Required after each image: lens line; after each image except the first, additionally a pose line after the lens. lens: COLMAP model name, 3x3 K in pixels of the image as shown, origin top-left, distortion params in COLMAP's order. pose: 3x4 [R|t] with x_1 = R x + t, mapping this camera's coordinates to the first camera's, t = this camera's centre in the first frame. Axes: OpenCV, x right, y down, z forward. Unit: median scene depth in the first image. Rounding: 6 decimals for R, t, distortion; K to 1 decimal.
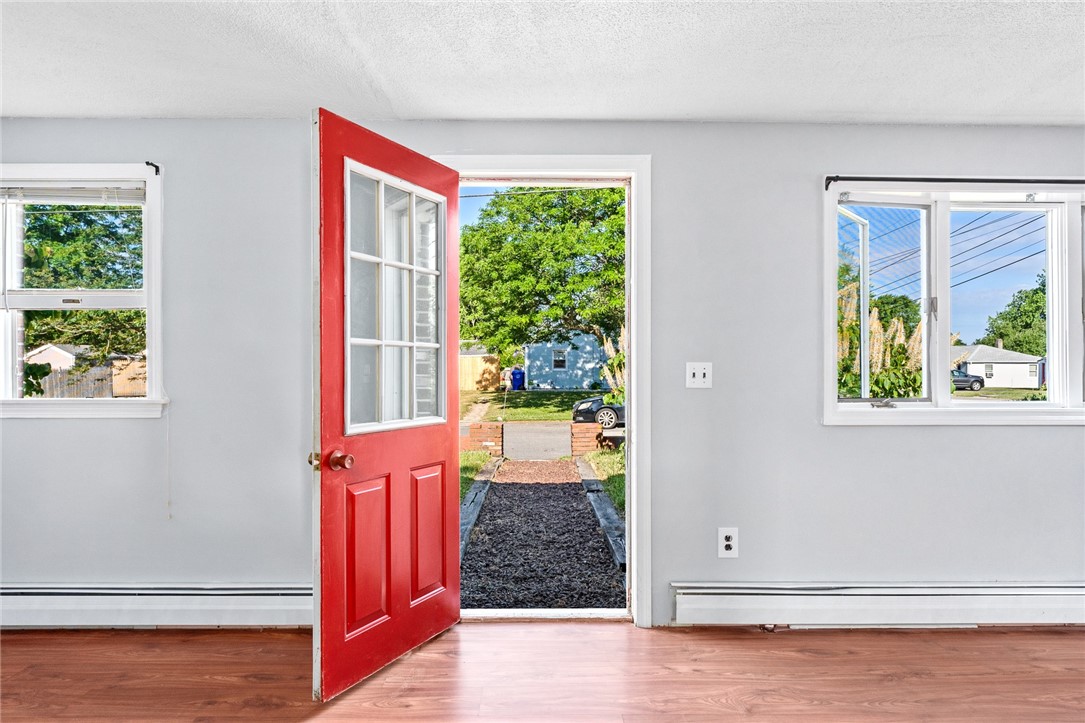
lens RADIAL K [[656.3, 0, 544.7], [0, 656.3, 368.5], [0, 0, 1]] dist [-0.003678, 0.001993]
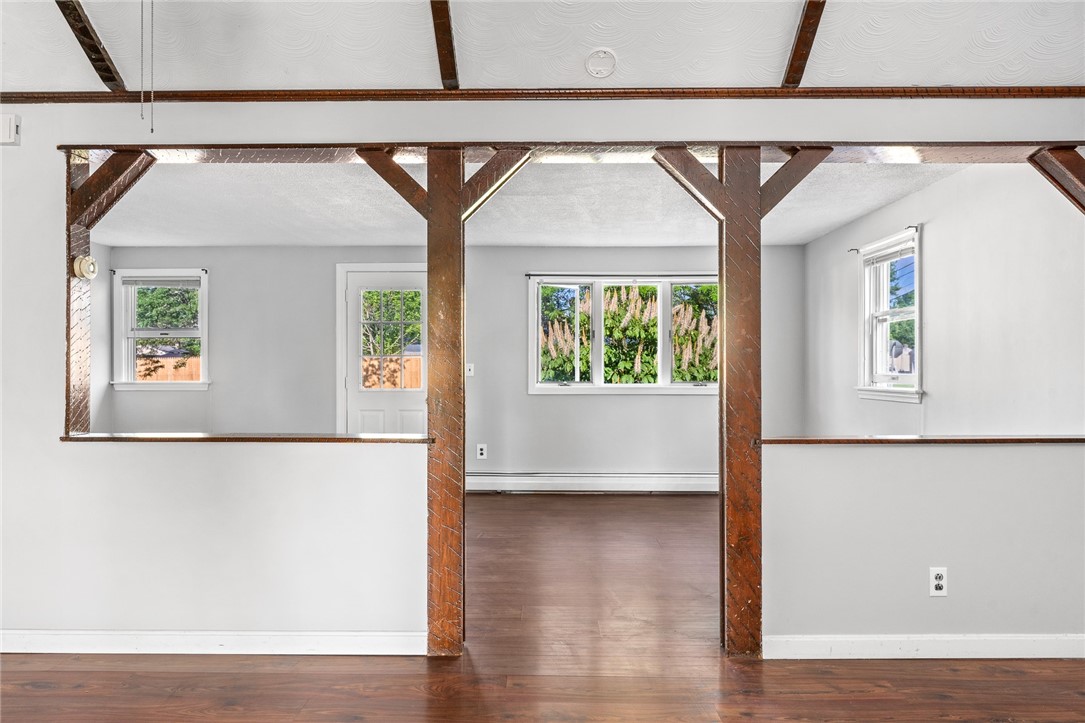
lens RADIAL K [[732.7, 0, 541.7], [0, 732.7, 361.6], [0, 0, 1]] dist [0.000049, 0.001268]
pose [[0.999933, 0.000217, -0.011555, 0.496102], [-0.000309, 0.999968, -0.007952, 0.002002], [0.011553, 0.007955, 0.999902, -1.297134]]
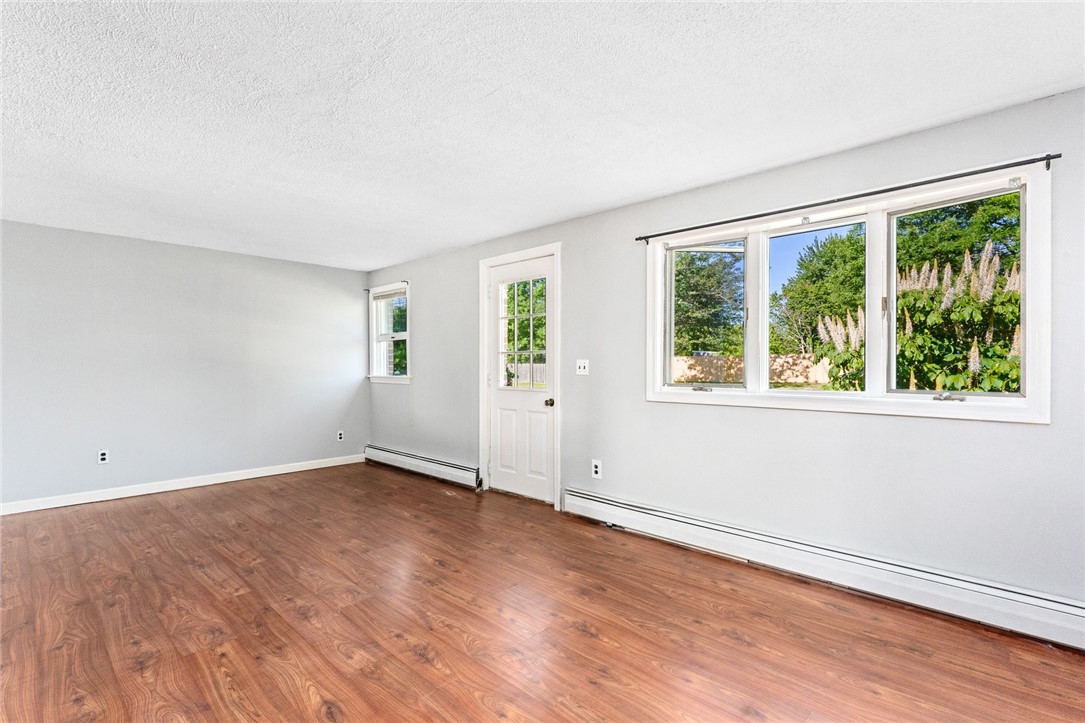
lens RADIAL K [[501.8, 0, 546.4], [0, 501.8, 365.1], [0, 0, 1]] dist [-0.010717, -0.000003]
pose [[0.719422, 0.000328, -0.694573, 1.065571], [0.001295, 0.999998, 0.001814, 0.001898], [0.694572, -0.002204, 0.719420, 0.010512]]
